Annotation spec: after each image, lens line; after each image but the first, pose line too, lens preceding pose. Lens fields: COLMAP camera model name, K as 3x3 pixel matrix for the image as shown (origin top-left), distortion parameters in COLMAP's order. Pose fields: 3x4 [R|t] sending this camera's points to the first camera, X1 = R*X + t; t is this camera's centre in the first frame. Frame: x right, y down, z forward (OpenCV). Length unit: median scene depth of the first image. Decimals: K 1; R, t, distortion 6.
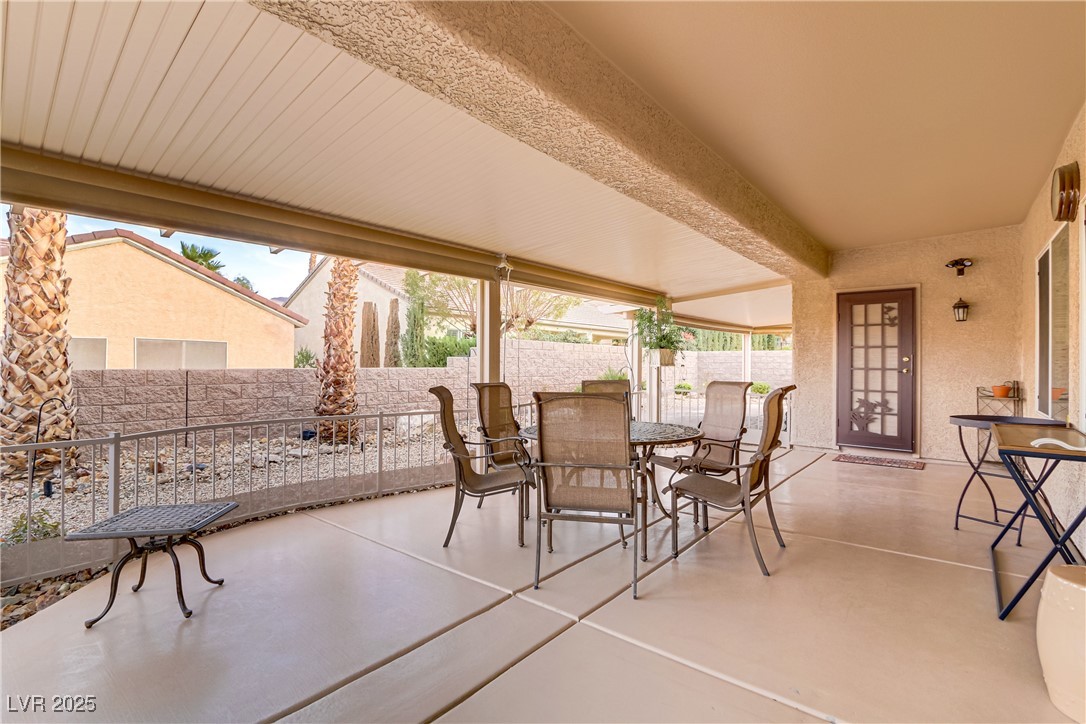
lens RADIAL K [[506.0, 0, 542.5], [0, 506.0, 363.0], [0, 0, 1]] dist [-0.014178, 0.002142]
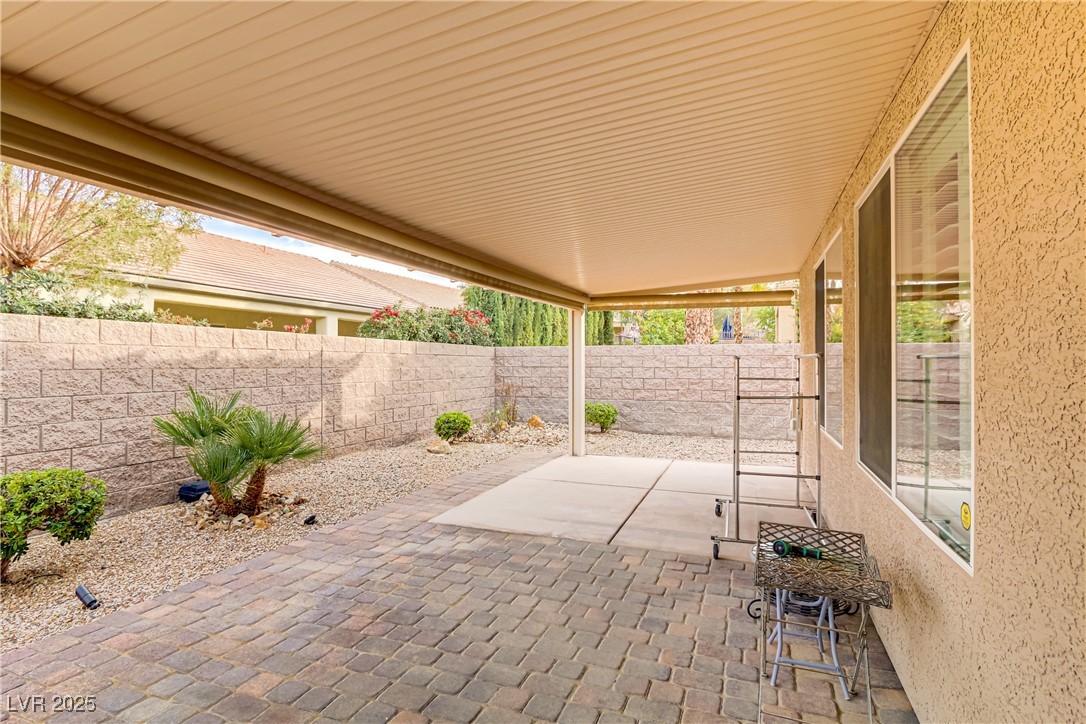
lens RADIAL K [[547.1, 0, 542.1], [0, 547.1, 360.8], [0, 0, 1]] dist [-0.000499, -0.000023]
pose [[0.948147, -0.005907, 0.317779, 0.167280], [0.006005, 0.999982, 0.000670, -0.007707], [-0.317777, 0.001273, 0.948165, 0.418528]]
